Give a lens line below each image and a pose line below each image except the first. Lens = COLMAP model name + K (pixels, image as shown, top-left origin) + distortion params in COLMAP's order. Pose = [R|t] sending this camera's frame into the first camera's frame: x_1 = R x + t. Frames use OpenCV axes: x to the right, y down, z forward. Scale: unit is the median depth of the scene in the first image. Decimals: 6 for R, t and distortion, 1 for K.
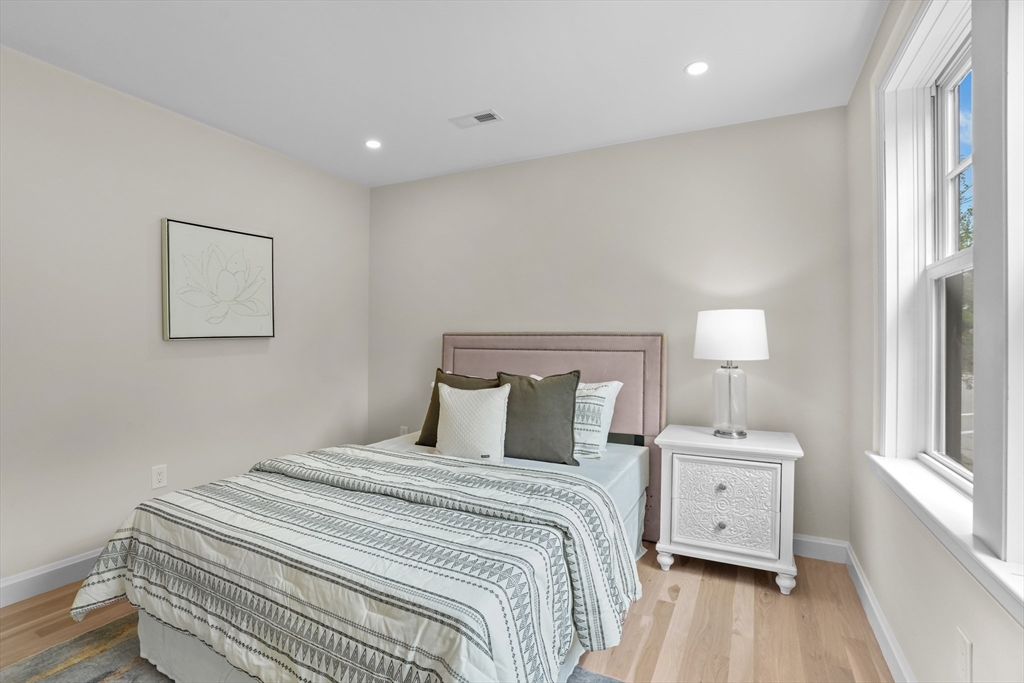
lens RADIAL K [[468.4, 0, 506.3], [0, 468.4, 358.0], [0, 0, 1]] dist [-0.076402, 0.032241]
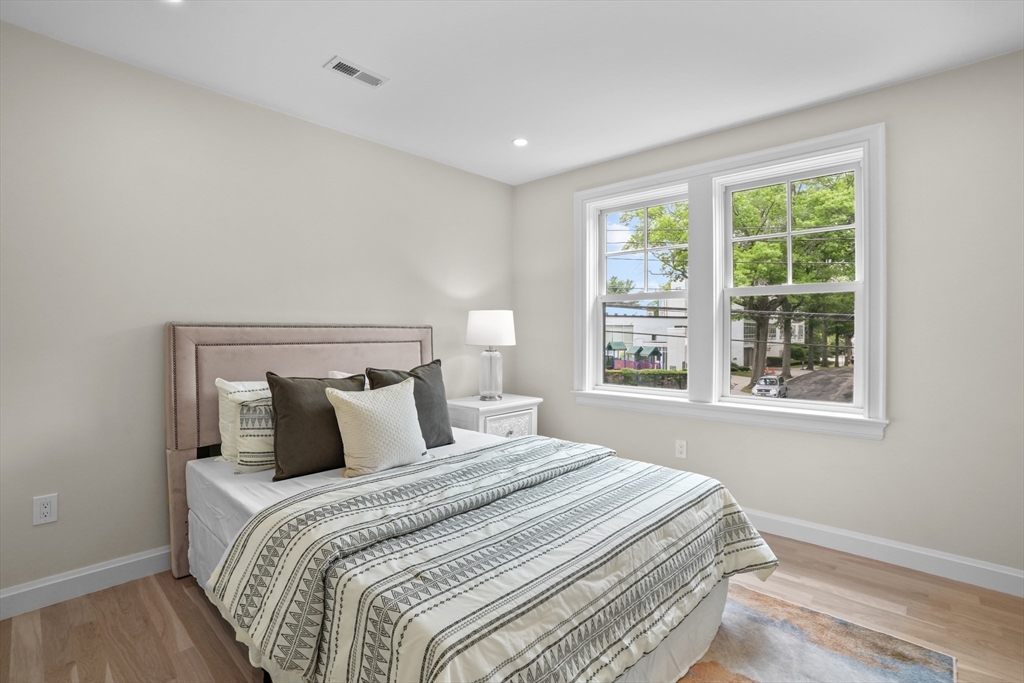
lens RADIAL K [[475.8, 0, 508.9], [0, 475.8, 353.3], [0, 0, 1]] dist [-0.071385, 0.025448]
pose [[0.280041, -0.049229, 0.958725, -1.171172], [0.036286, 0.998513, 0.040673, -0.037607], [-0.959302, 0.023398, 0.281411, 0.696177]]
